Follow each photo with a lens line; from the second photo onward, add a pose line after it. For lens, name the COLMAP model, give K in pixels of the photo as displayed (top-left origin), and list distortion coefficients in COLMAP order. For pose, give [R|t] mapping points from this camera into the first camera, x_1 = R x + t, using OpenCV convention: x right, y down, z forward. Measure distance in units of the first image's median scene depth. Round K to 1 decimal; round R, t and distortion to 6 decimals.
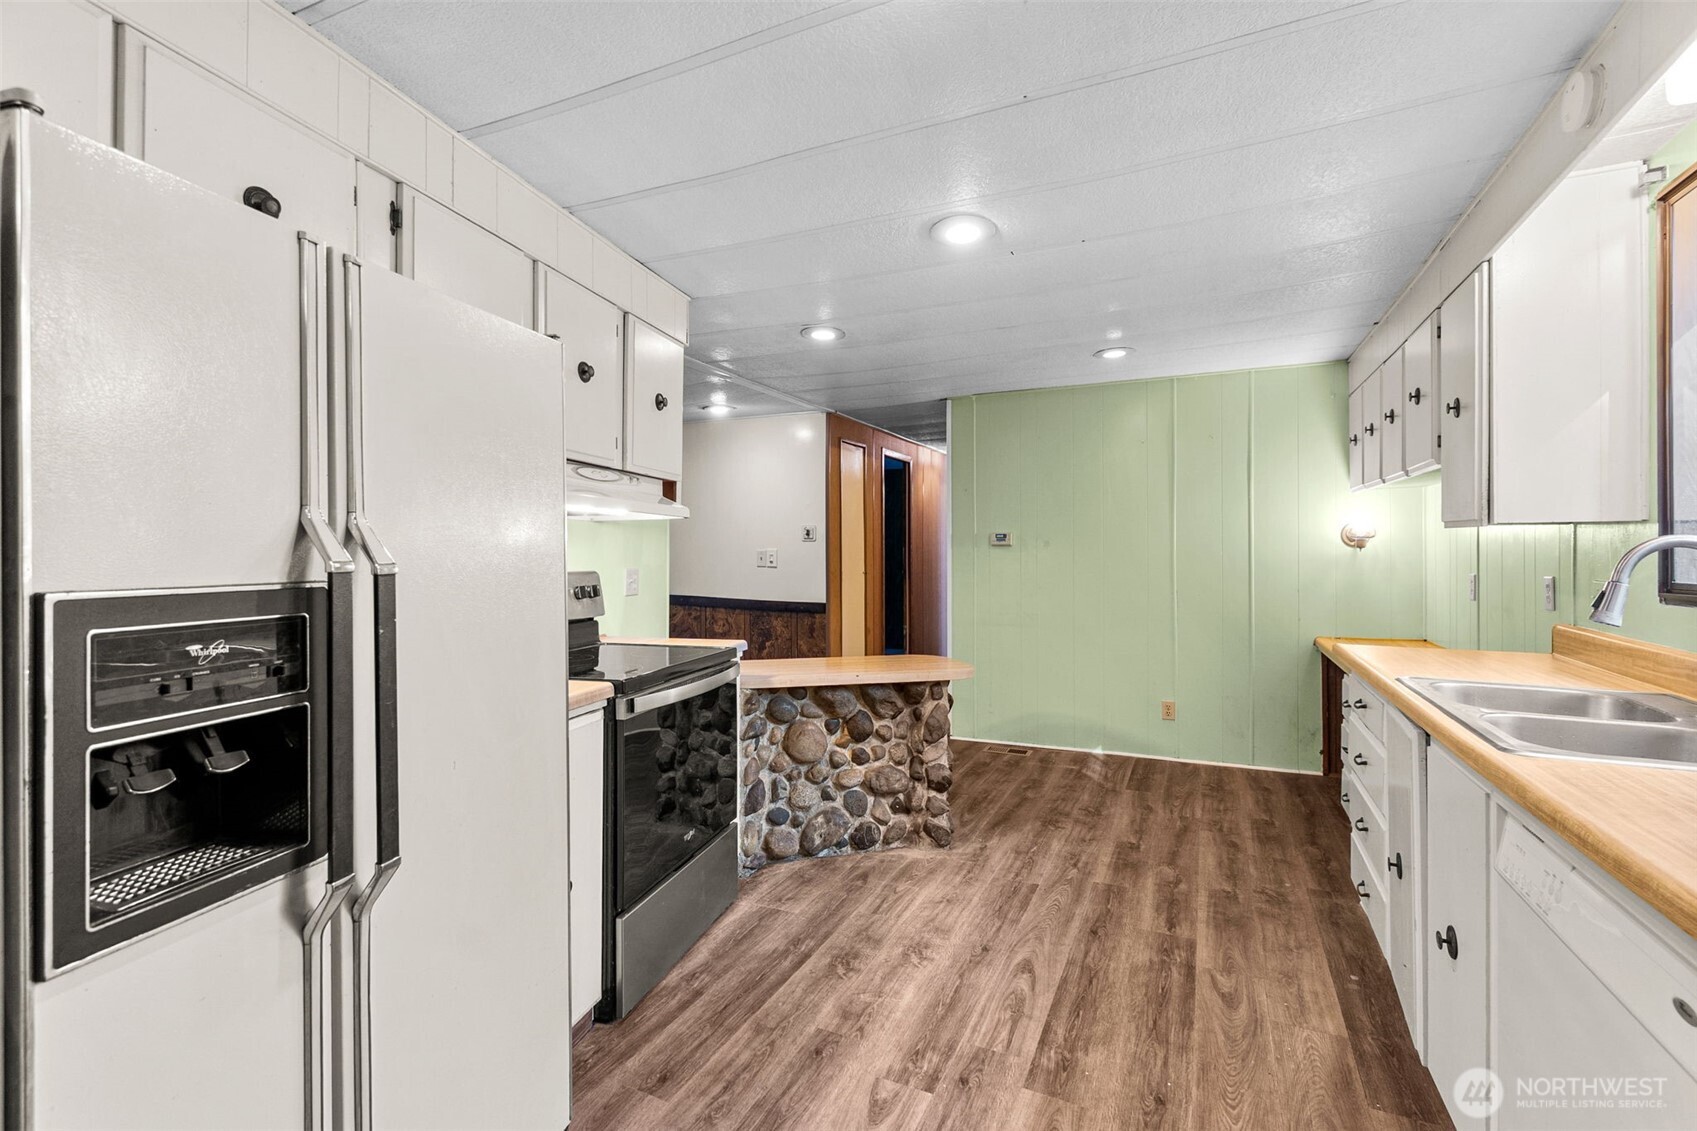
lens RADIAL K [[795.9, 0, 847.5], [0, 795.9, 553.6], [0, 0, 1]] dist [0.000996, 0.000121]
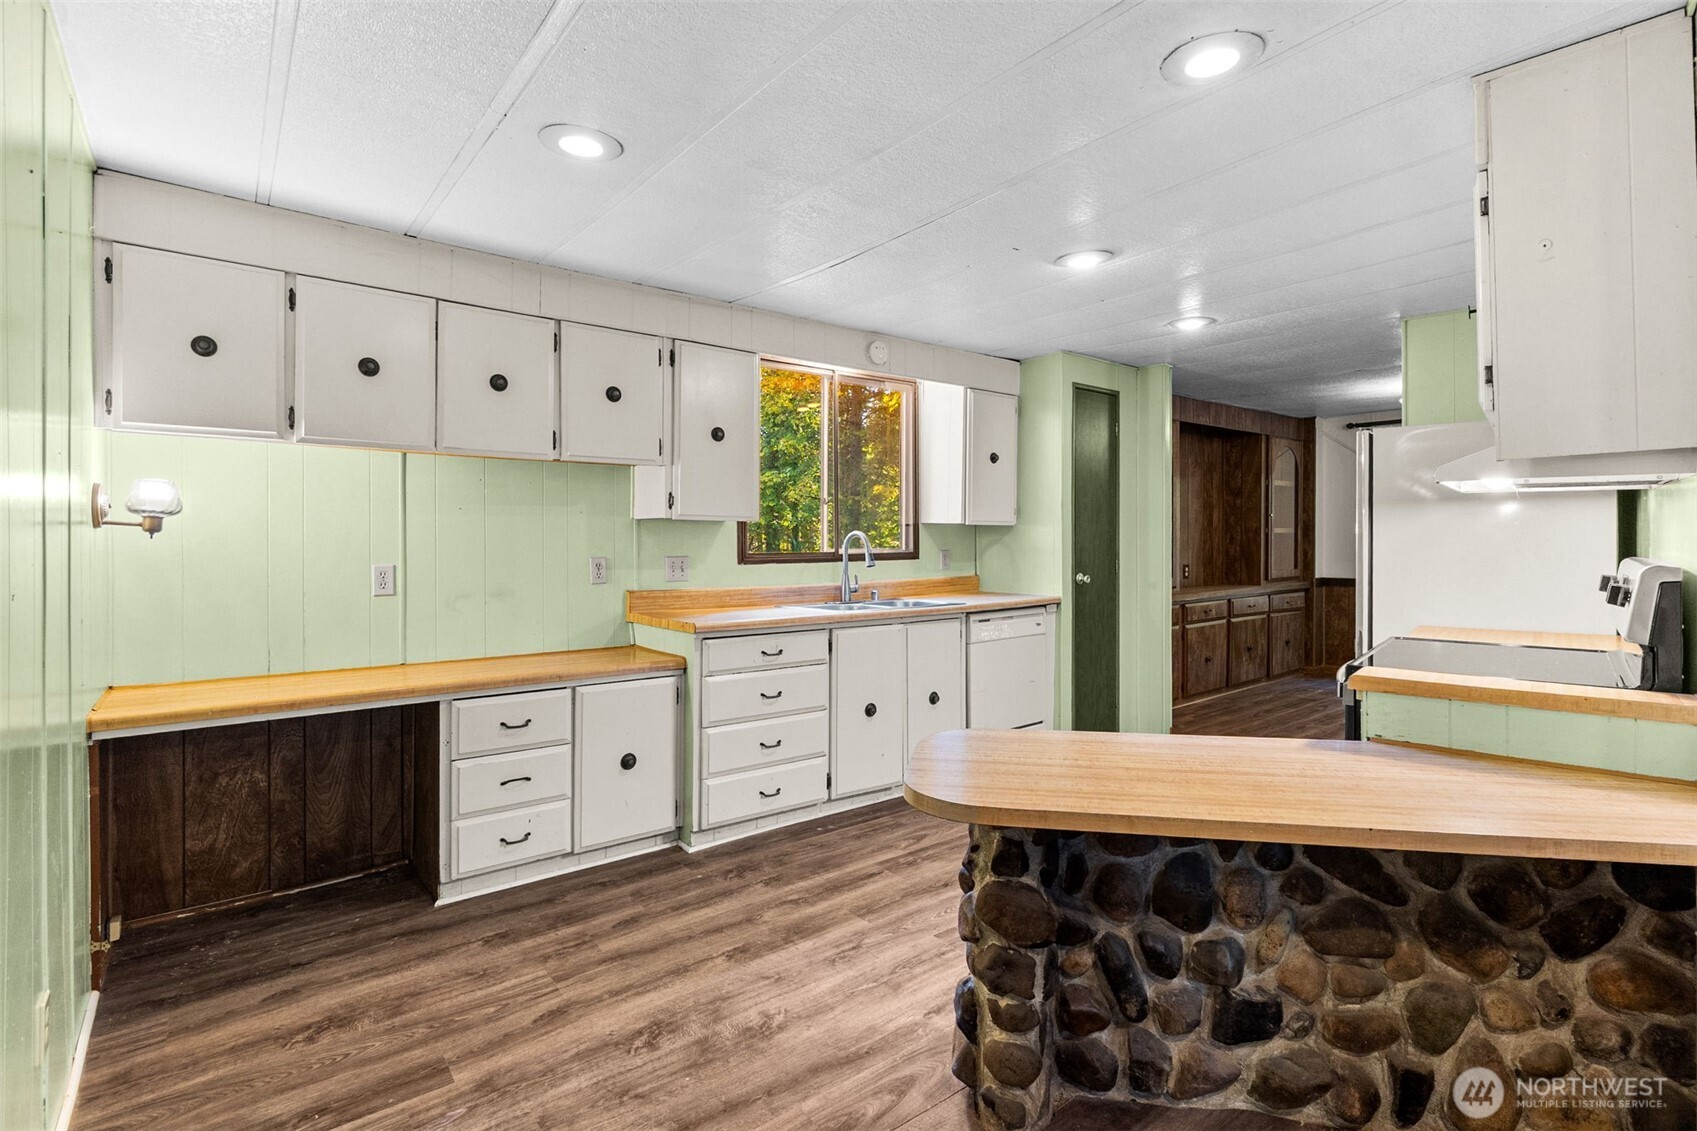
lens RADIAL K [[795.9, 0, 853.9], [0, 795.9, 551.4], [0, 0, 1]] dist [0.000996, 0.000121]
pose [[-0.895681, -0.005382, 0.444664, -0.048722], [0.002177, 0.999862, 0.016489, -0.002157], [-0.444691, 0.015737, -0.895546, 1.580859]]
